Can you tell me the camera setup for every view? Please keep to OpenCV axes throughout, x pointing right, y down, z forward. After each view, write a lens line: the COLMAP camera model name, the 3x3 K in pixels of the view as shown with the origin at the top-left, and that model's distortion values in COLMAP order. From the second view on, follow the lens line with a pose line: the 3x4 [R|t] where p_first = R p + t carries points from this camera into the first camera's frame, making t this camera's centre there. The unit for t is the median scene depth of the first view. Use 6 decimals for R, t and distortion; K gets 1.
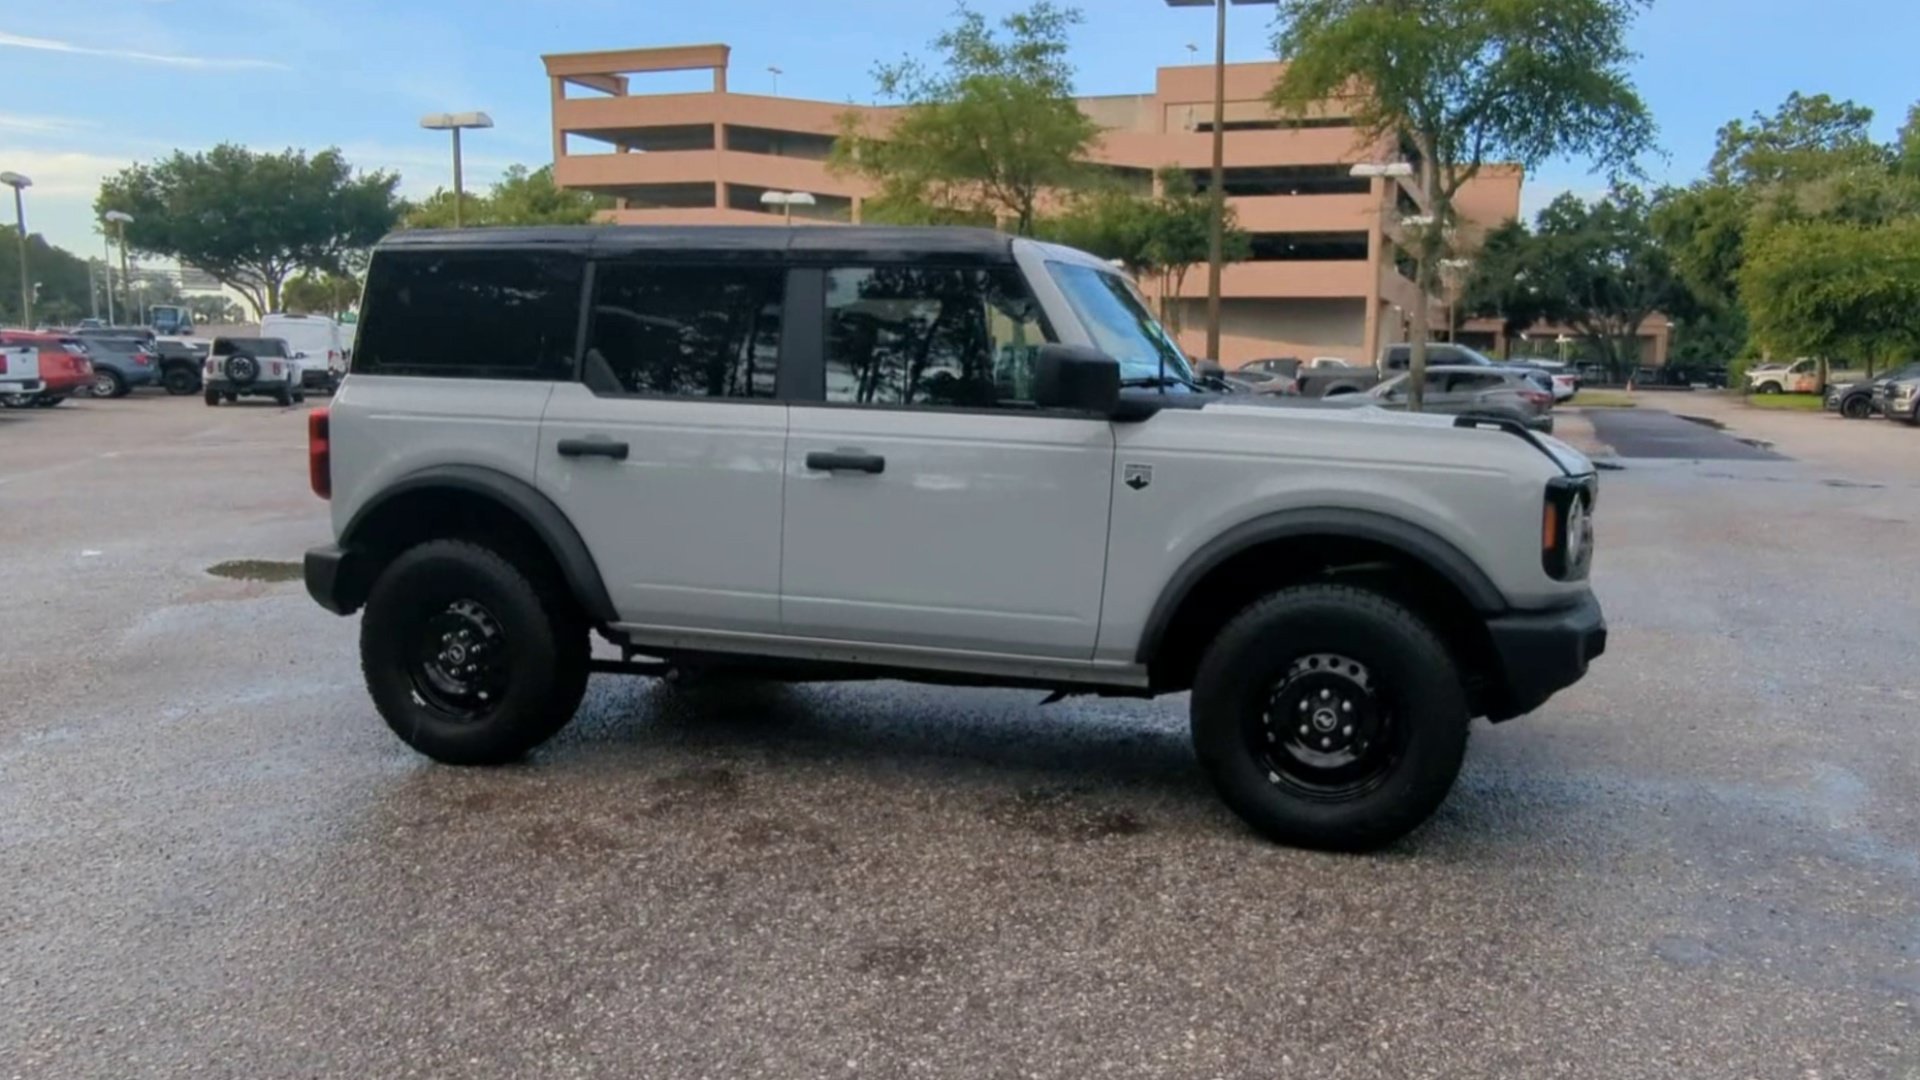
lens RADIAL K [[1358.9, 0, 1104.5], [0, 1358.9, 529.2], [0, 0, 1]] dist [0.000987, -0.003460]
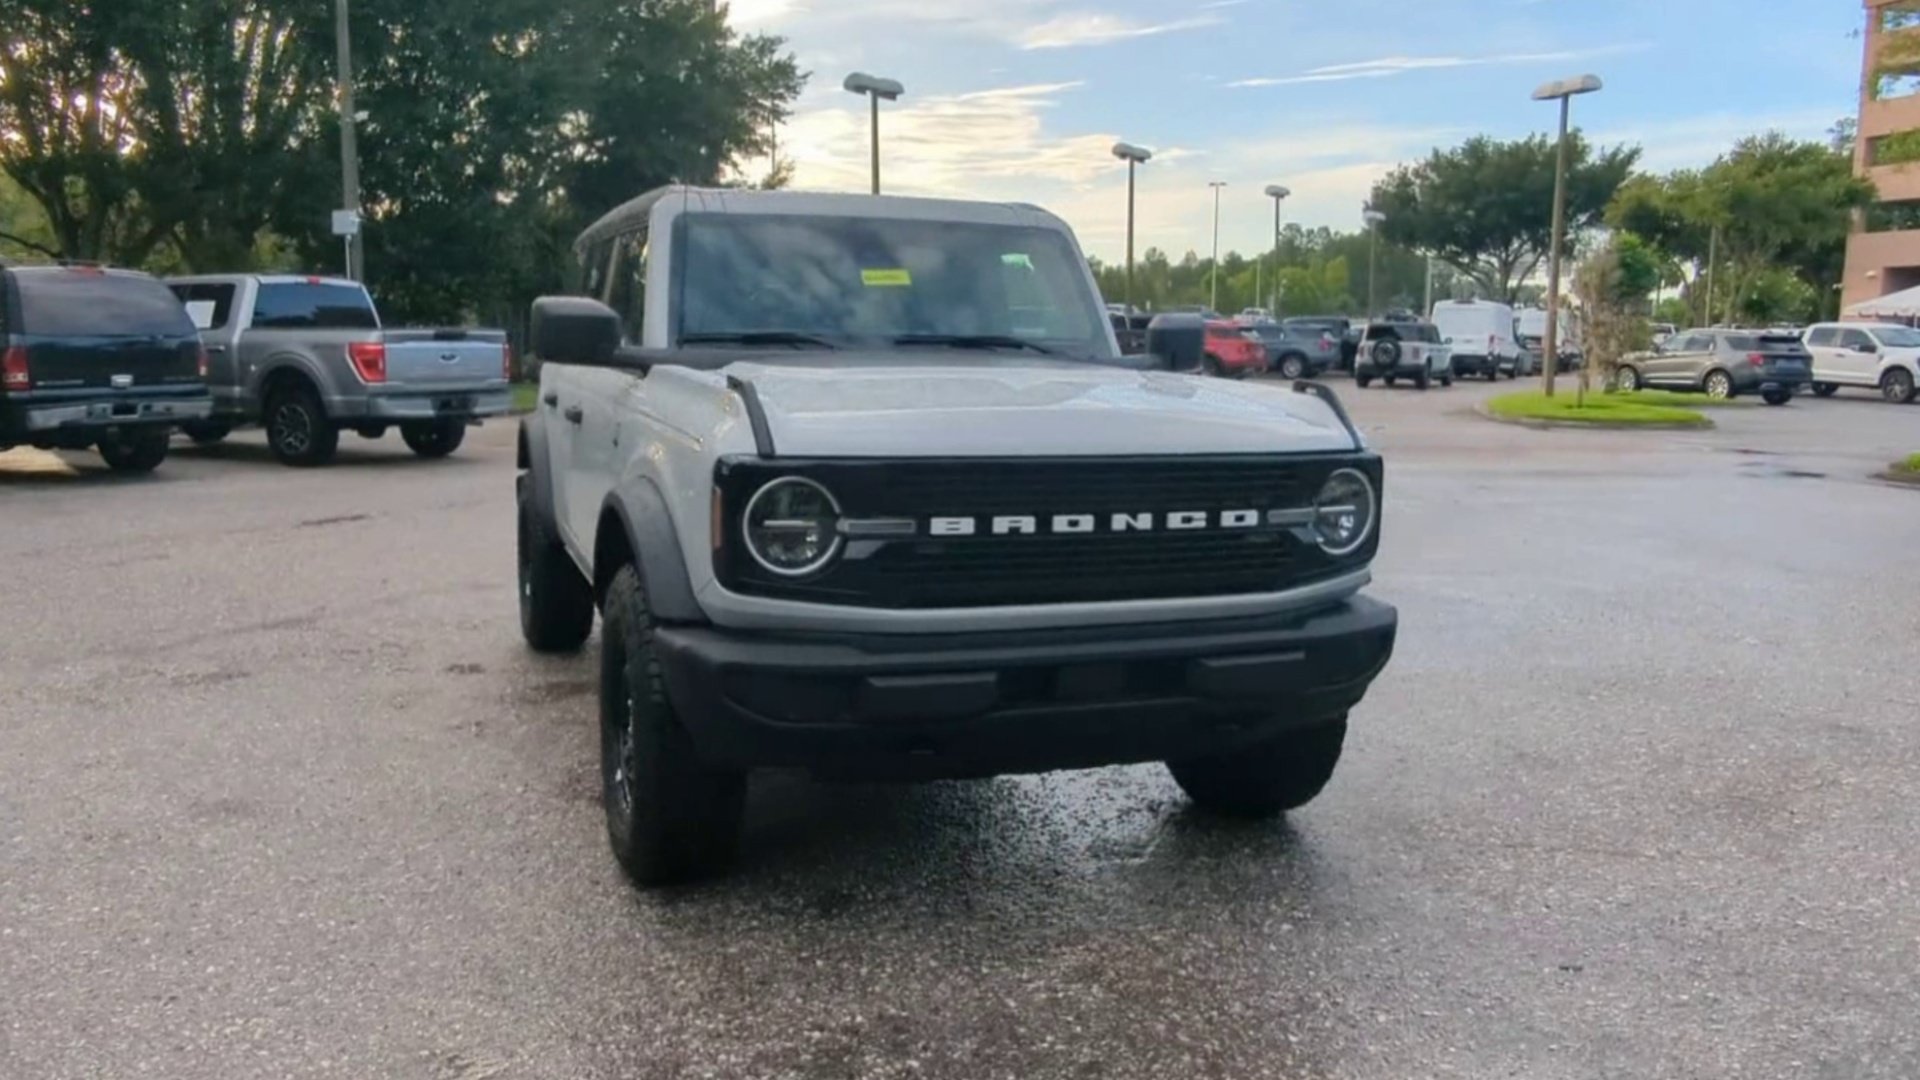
lens RADIAL K [[1471.3, 0, 956.7], [0, 1471.3, 541.2], [0, 0, 1]] dist [0.003290, -0.003367]
pose [[0.581205, 0.101582, -0.807392, 0.191367], [-0.095763, 0.993822, 0.056102, -0.008709], [0.808103, 0.044712, 0.587342, 0.113229]]
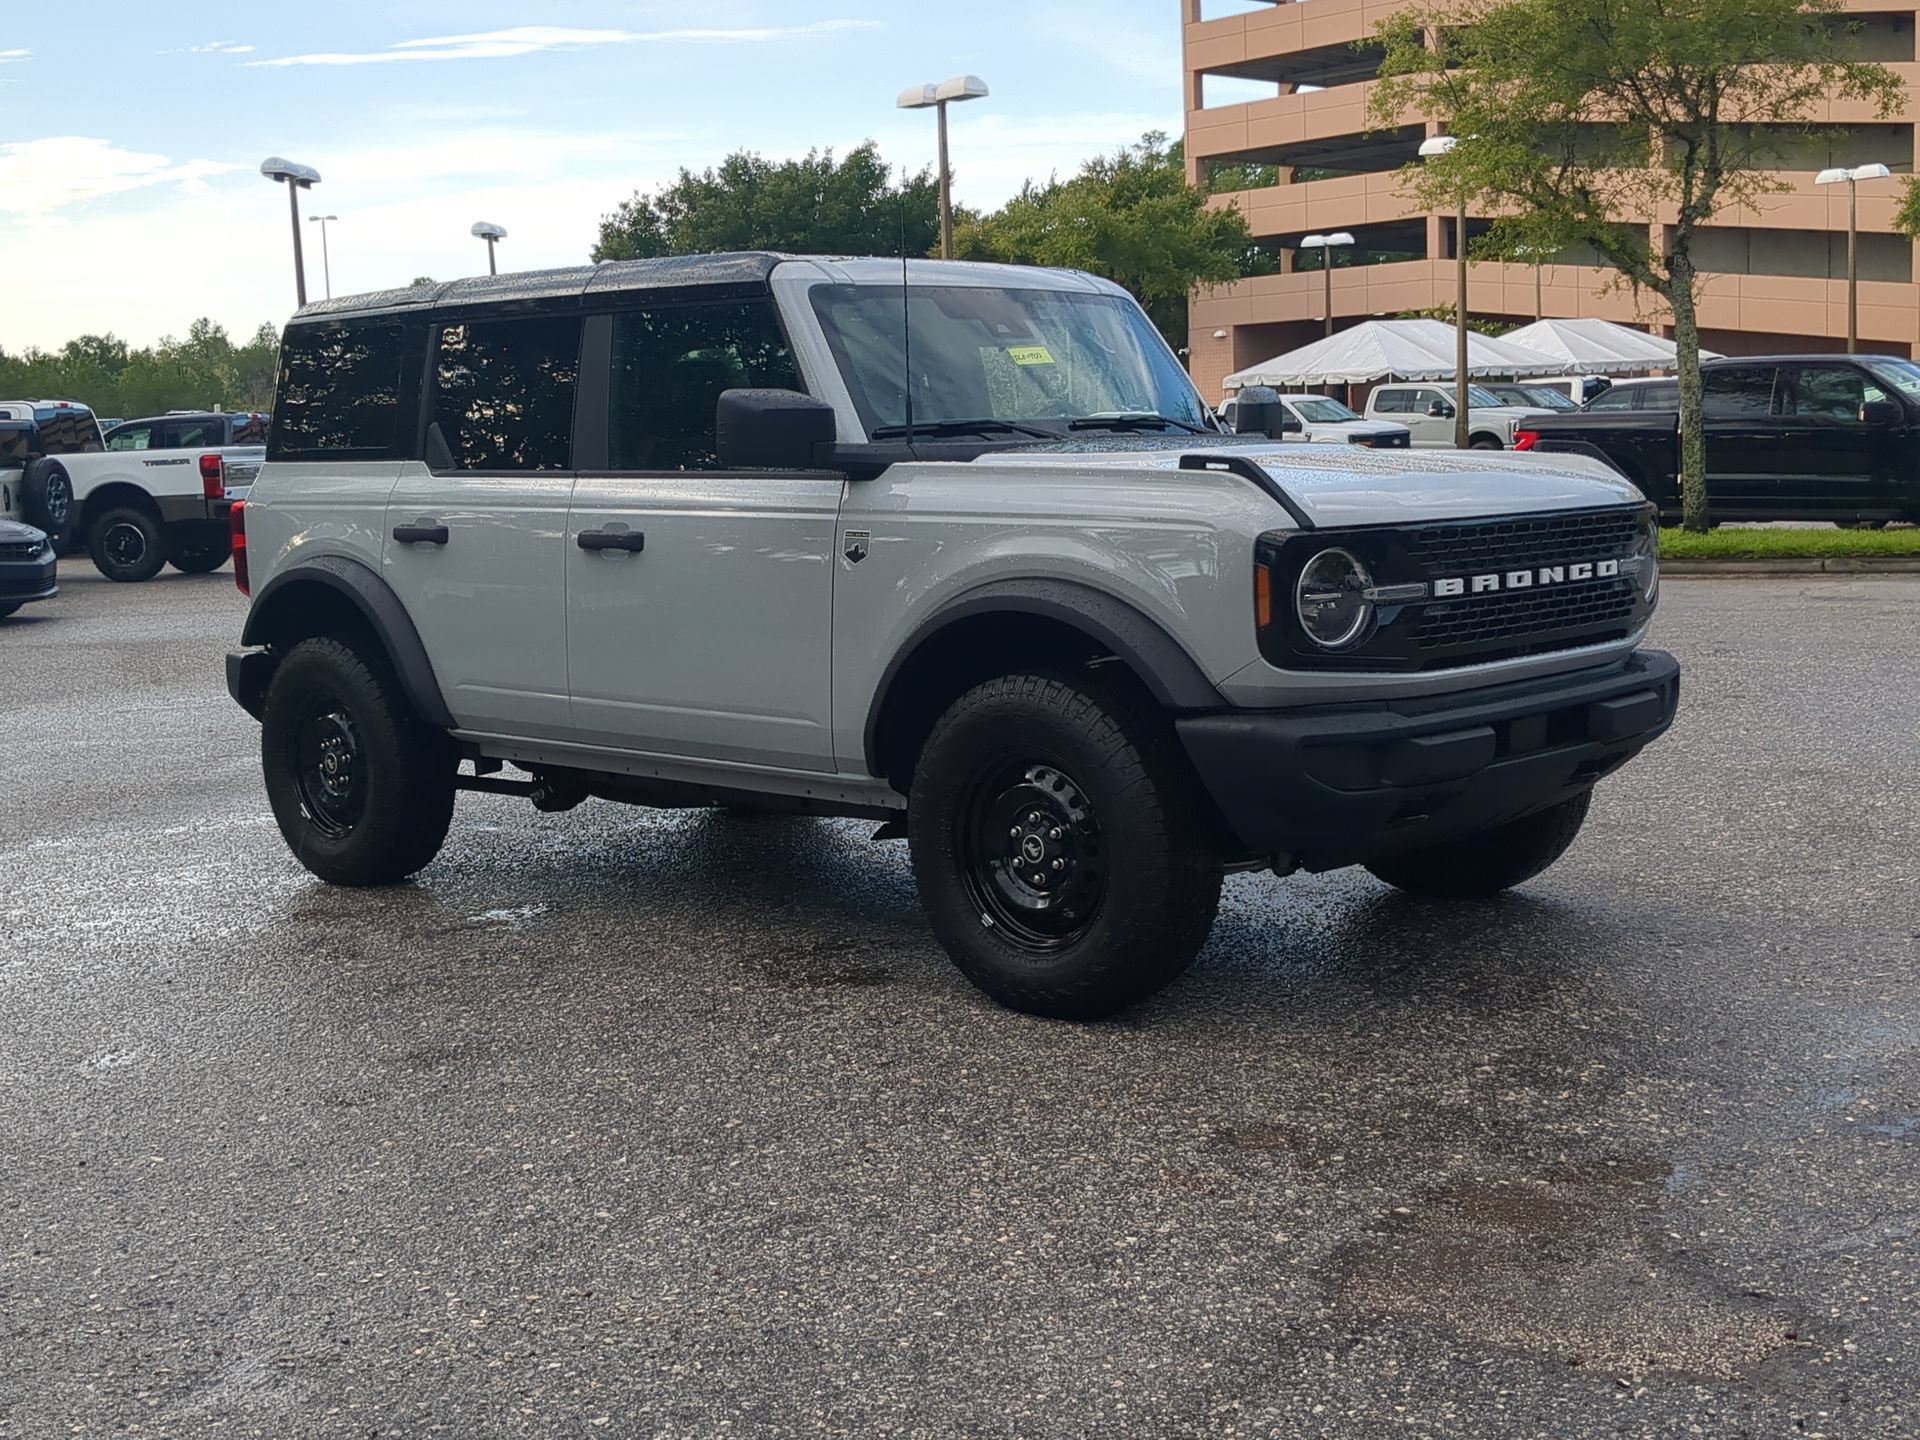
lens RADIAL K [[2266.3, 0, 959.3], [0, 2266.3, 716.9], [0, 0, 1]] dist [0.074345, -0.139541]
pose [[0.877212, 0.008938, -0.480021, 0.140237], [-0.003919, 0.999927, 0.011457, 0.009120], [0.480088, -0.008169, 0.877182, -0.032015]]
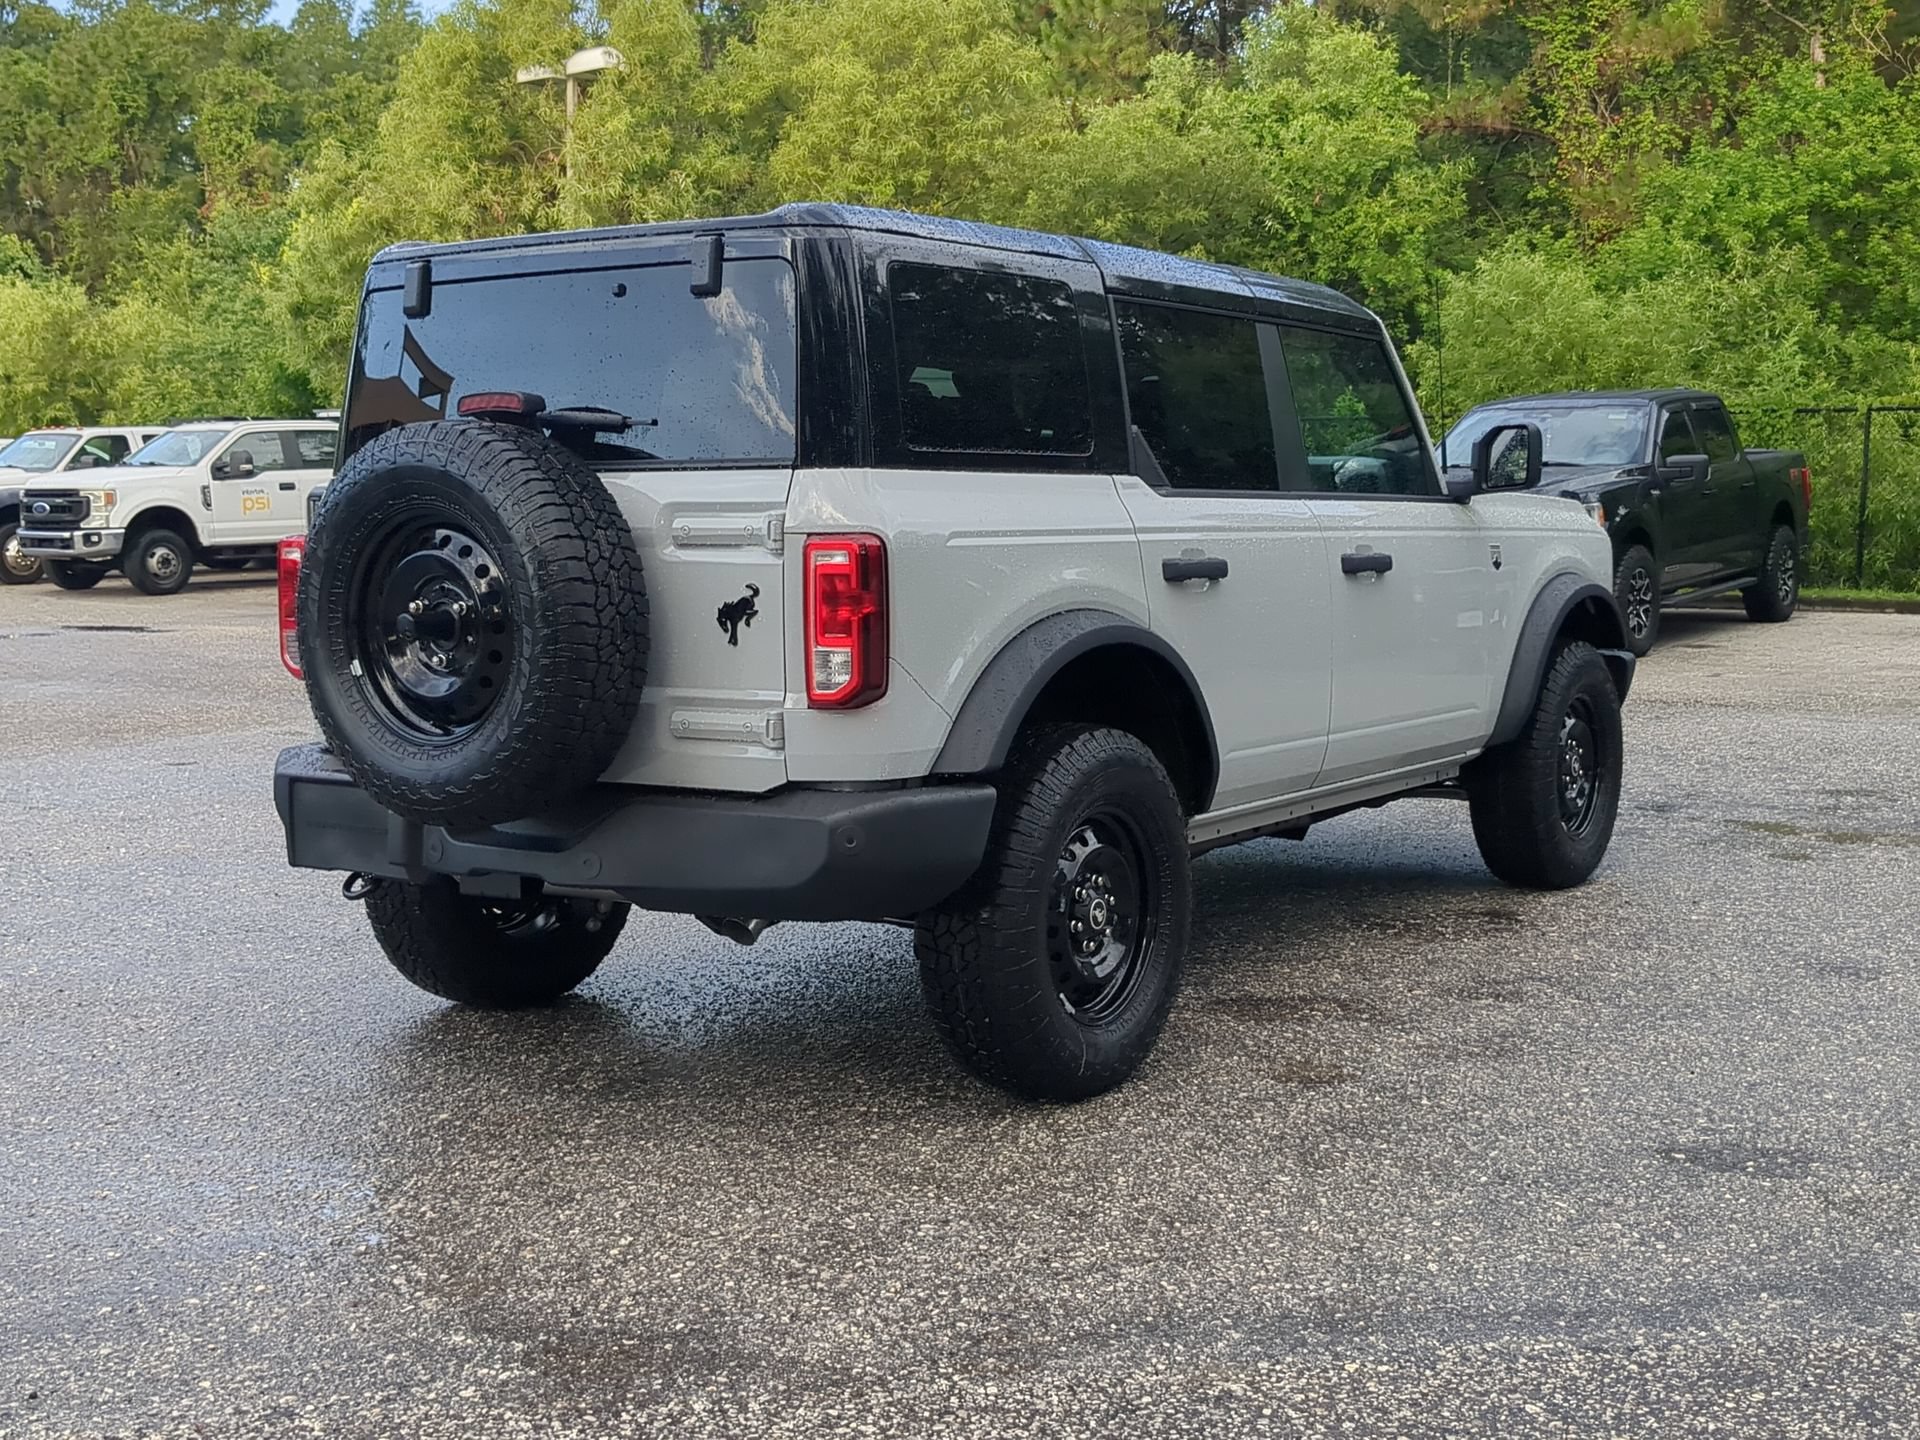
lens RADIAL K [[2293.0, 0, 940.4], [0, 2293.0, 725.1], [0, 0, 1]] dist [0.026479, -0.027987]
pose [[0.337295, -0.114811, 0.934372, -0.324455], [0.121713, 0.989523, 0.077651, -0.018619], [-0.933498, 0.087534, 0.347735, 0.154410]]
